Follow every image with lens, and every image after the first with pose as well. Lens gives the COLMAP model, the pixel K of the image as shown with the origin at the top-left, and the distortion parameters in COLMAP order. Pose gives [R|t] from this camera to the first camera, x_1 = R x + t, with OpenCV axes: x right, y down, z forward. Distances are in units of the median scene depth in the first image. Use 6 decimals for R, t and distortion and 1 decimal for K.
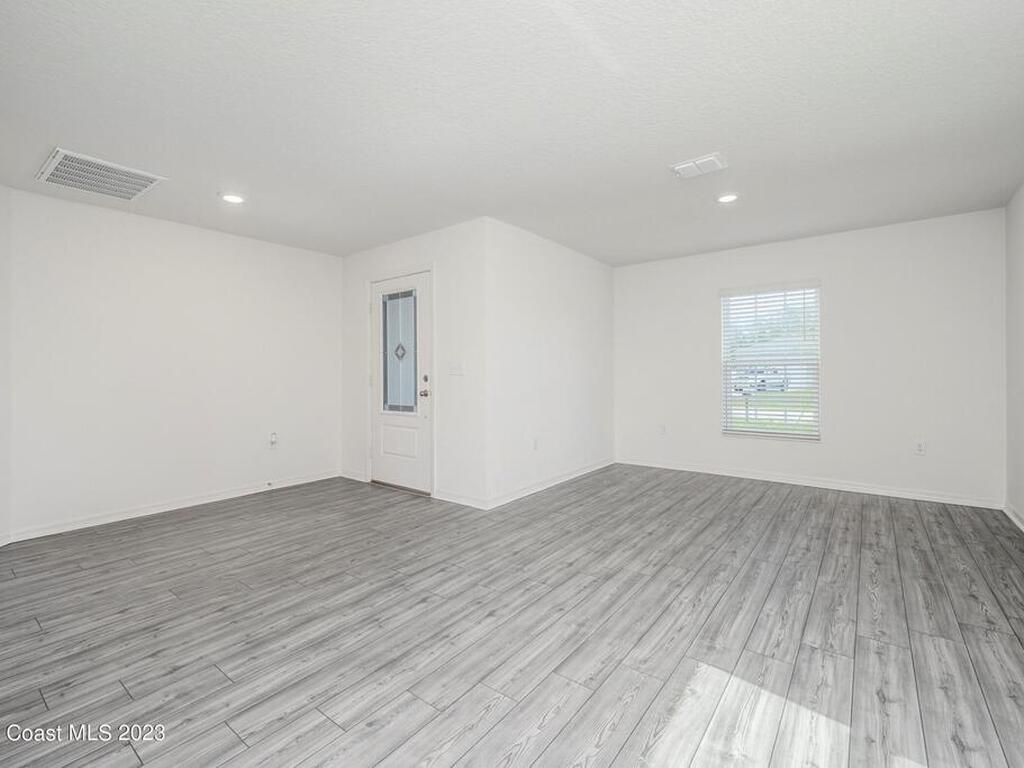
lens RADIAL K [[465.9, 0, 514.1], [0, 465.9, 378.9], [0, 0, 1]] dist [-0.002781, 0.000322]
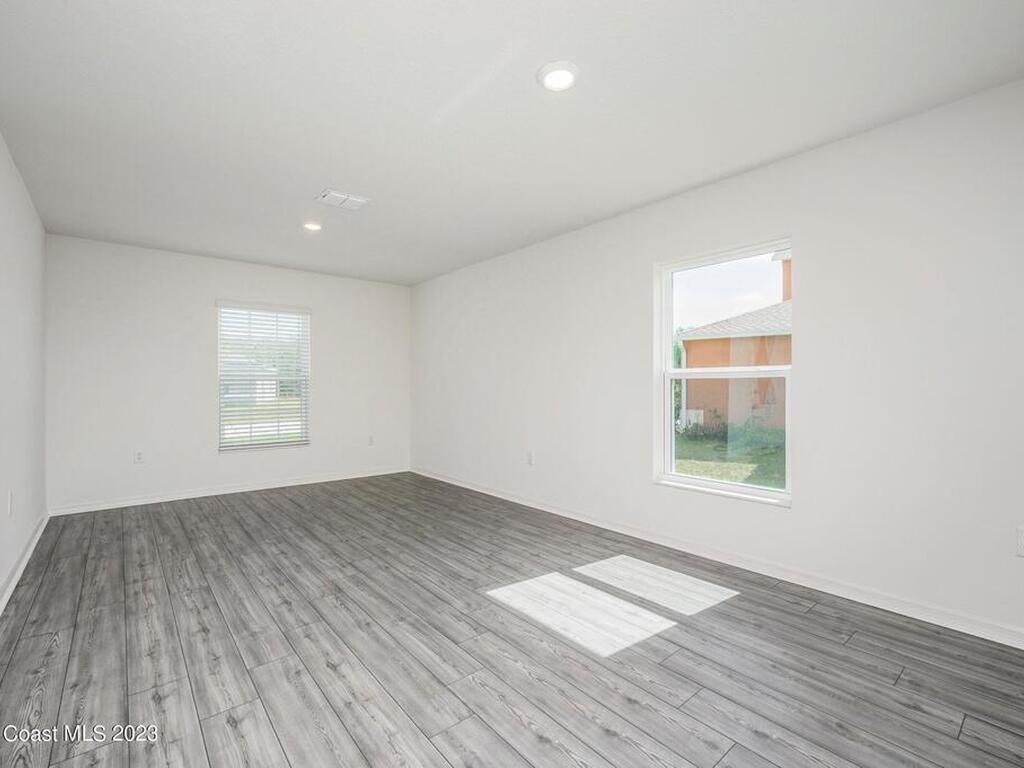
lens RADIAL K [[465.9, 0, 510.8], [0, 465.9, 385.8], [0, 0, 1]] dist [-0.002781, 0.000322]
pose [[0.222398, 0.007122, 0.974930, -0.658334], [0.012406, 0.999872, -0.010134, 0.003869], [-0.974877, 0.014348, 0.222282, 0.395773]]
